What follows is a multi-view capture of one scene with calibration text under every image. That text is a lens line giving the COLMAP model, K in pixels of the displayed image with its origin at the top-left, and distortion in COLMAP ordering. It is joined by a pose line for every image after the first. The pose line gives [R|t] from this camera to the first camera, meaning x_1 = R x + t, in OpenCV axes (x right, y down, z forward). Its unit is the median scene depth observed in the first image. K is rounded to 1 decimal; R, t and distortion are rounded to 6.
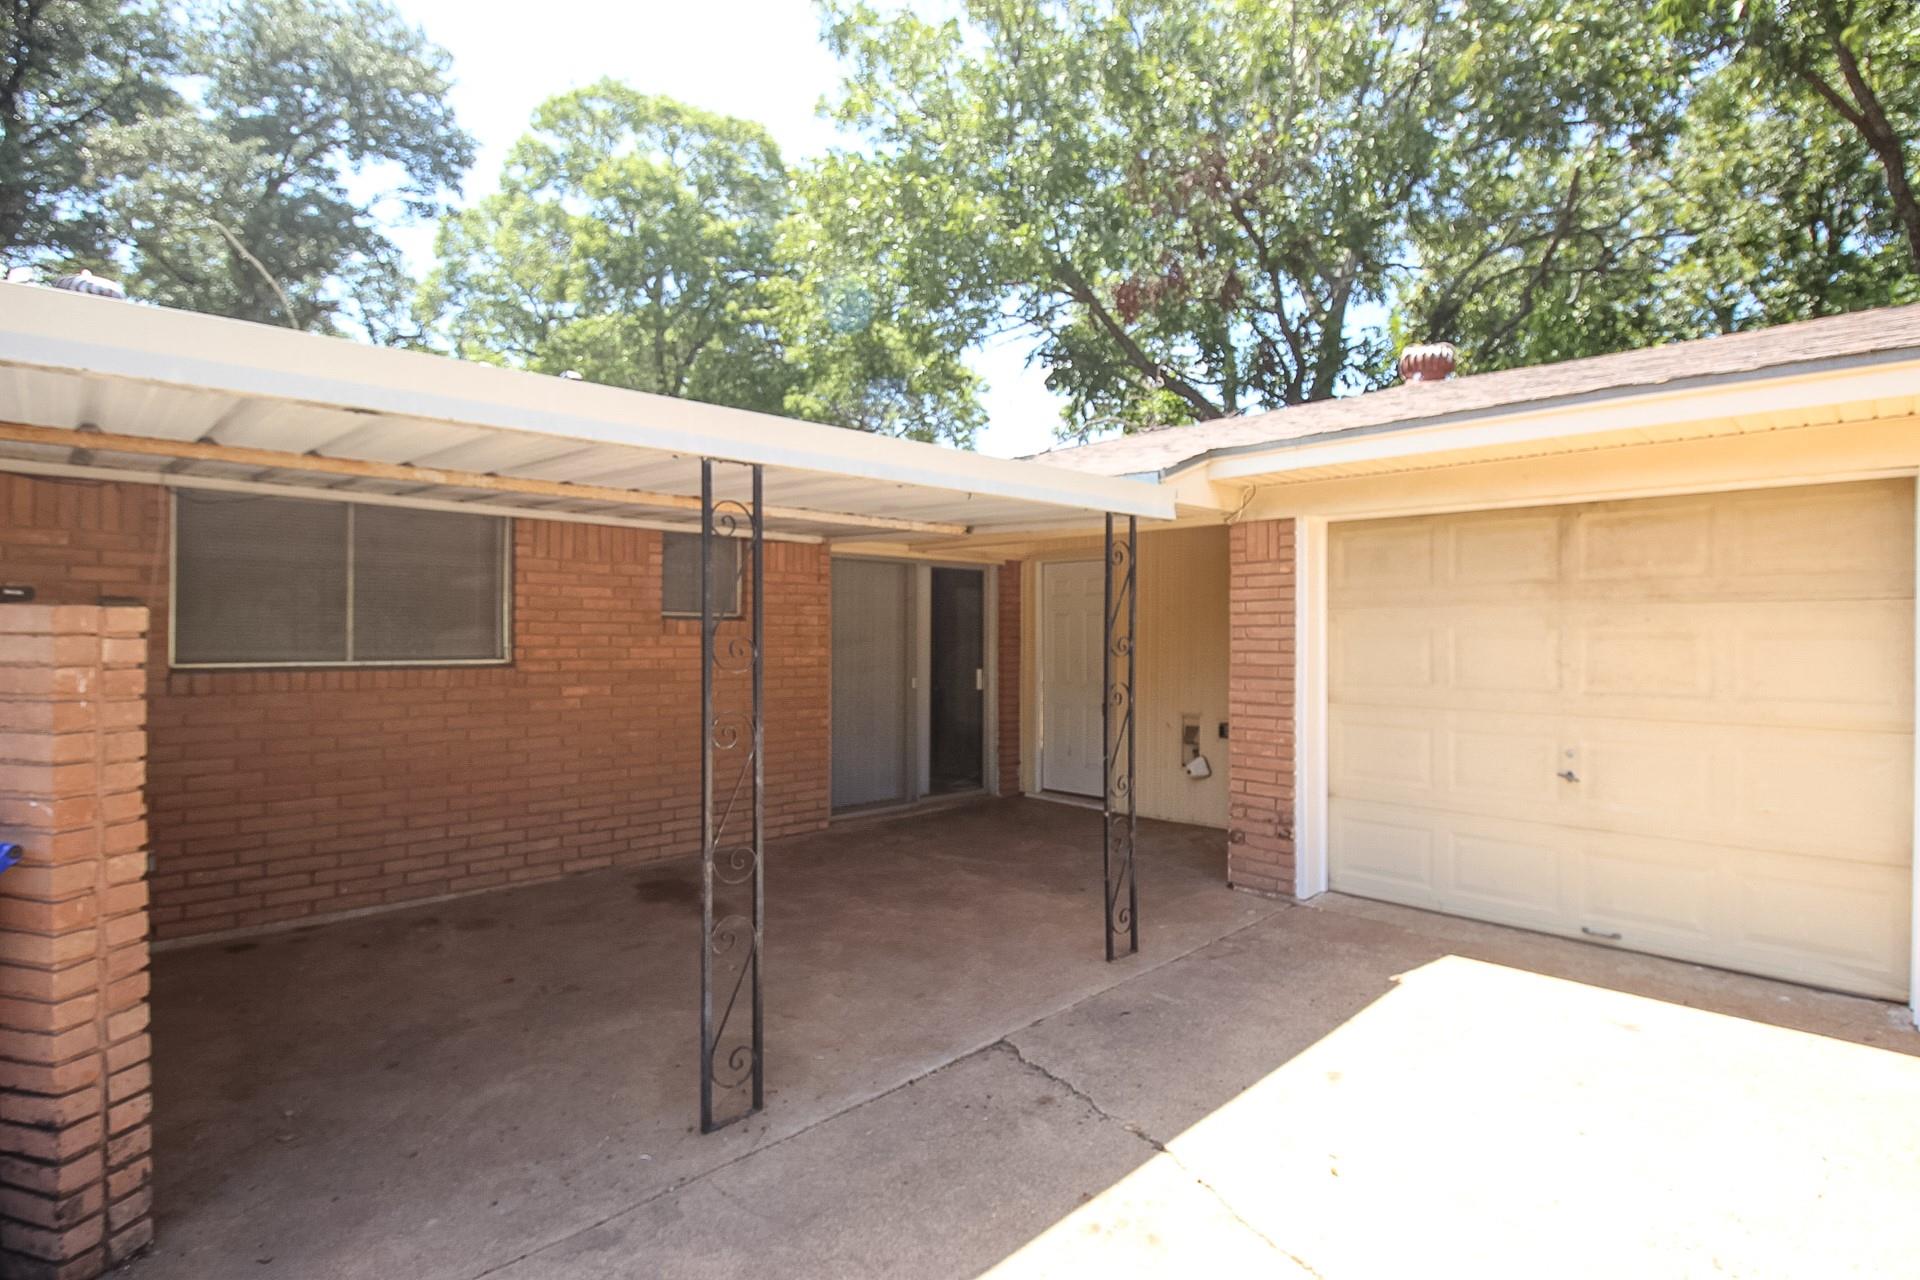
lens RADIAL K [[988.1, 0, 960.0], [0, 988.1, 640.0], [0, 0, 1]] dist [0.001331, -0.006954]
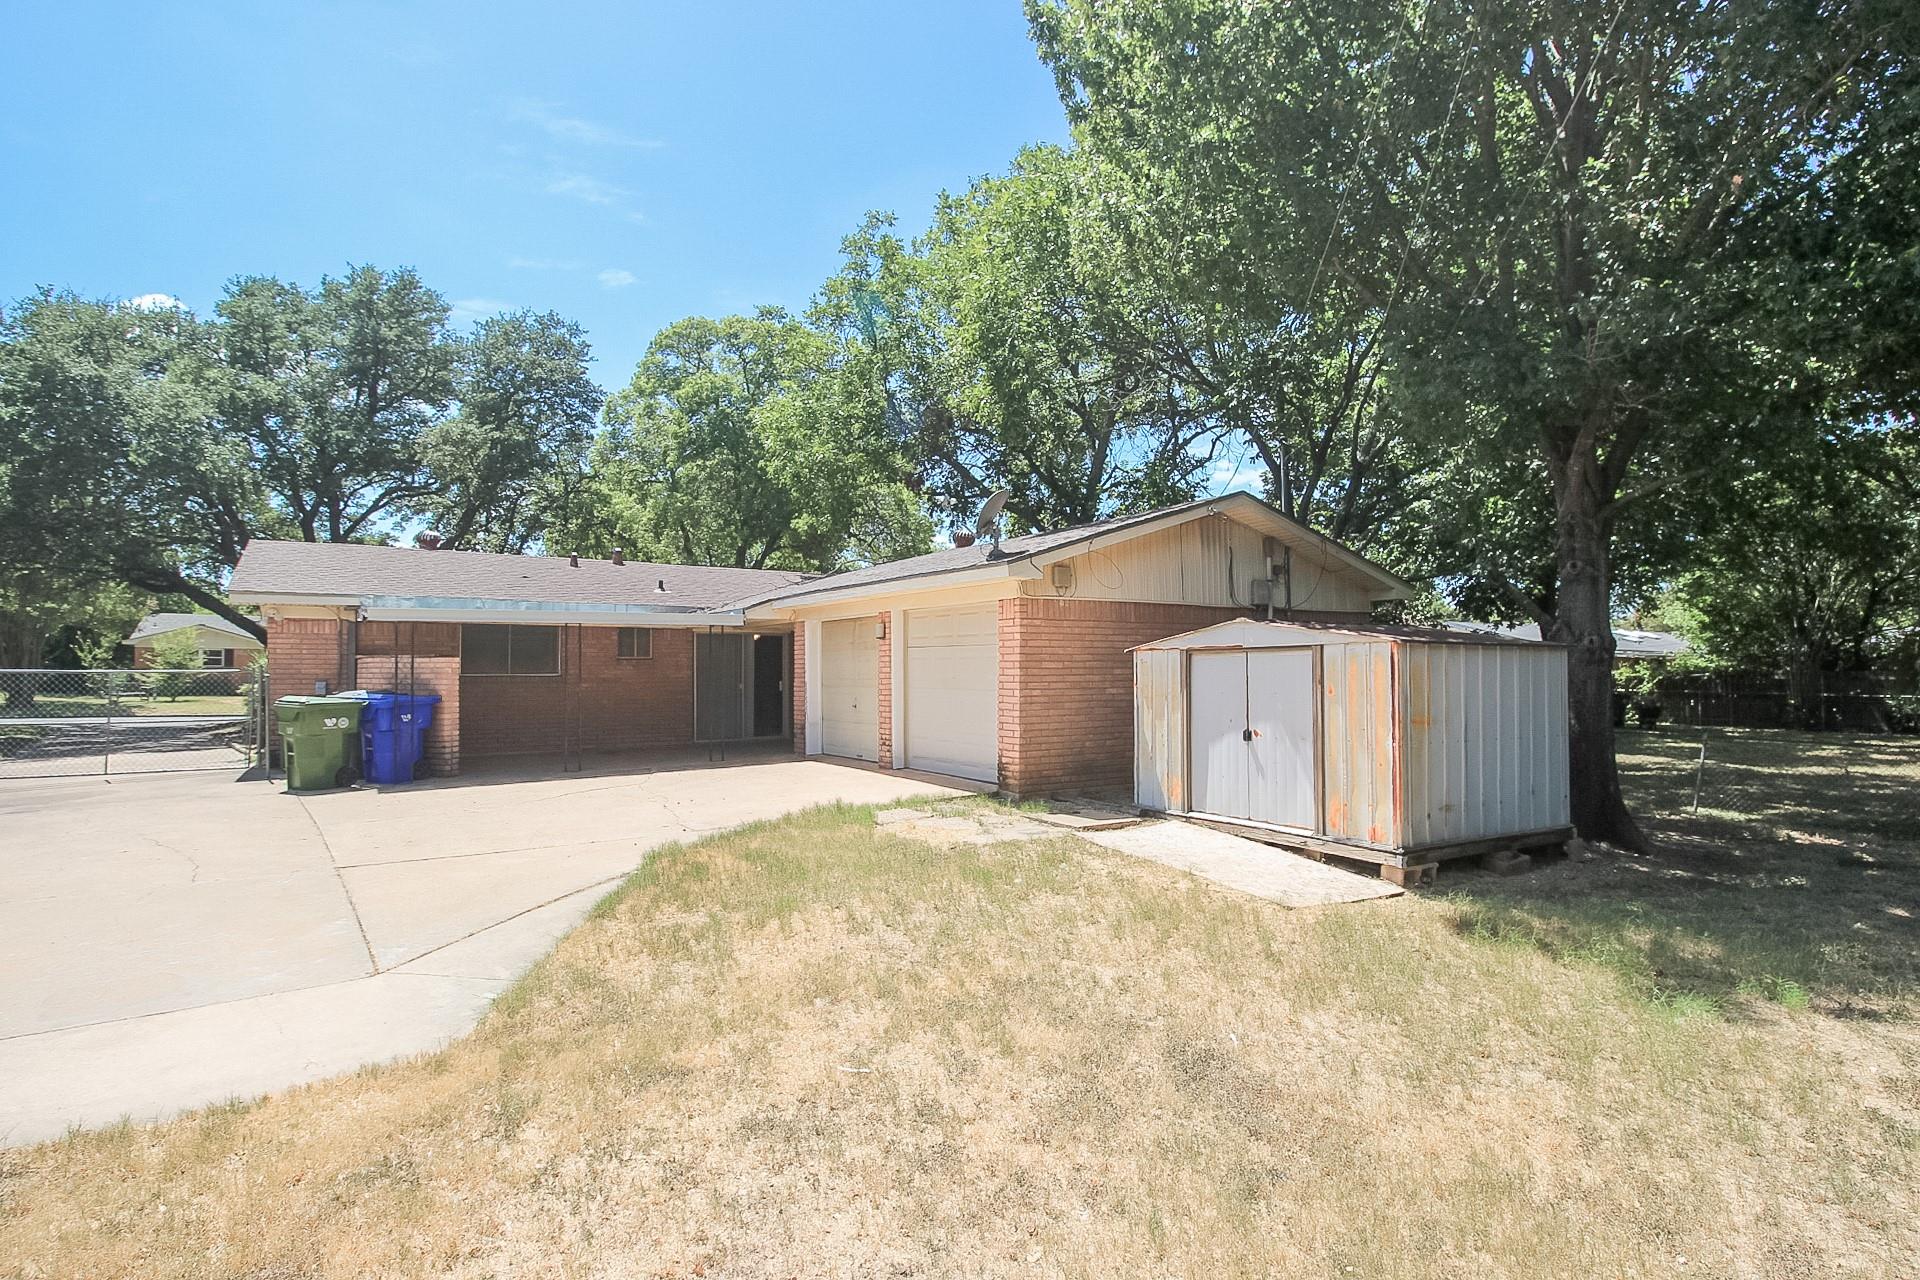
lens RADIAL K [[988.1, 0, 960.0], [0, 988.1, 640.0], [0, 0, 1]] dist [0.001331, -0.006954]
pose [[0.984018, -0.007471, -0.177912, 1.100936], [-0.000821, 0.998918, -0.046492, 0.048377], [0.178067, 0.045895, 0.982948, -1.492695]]
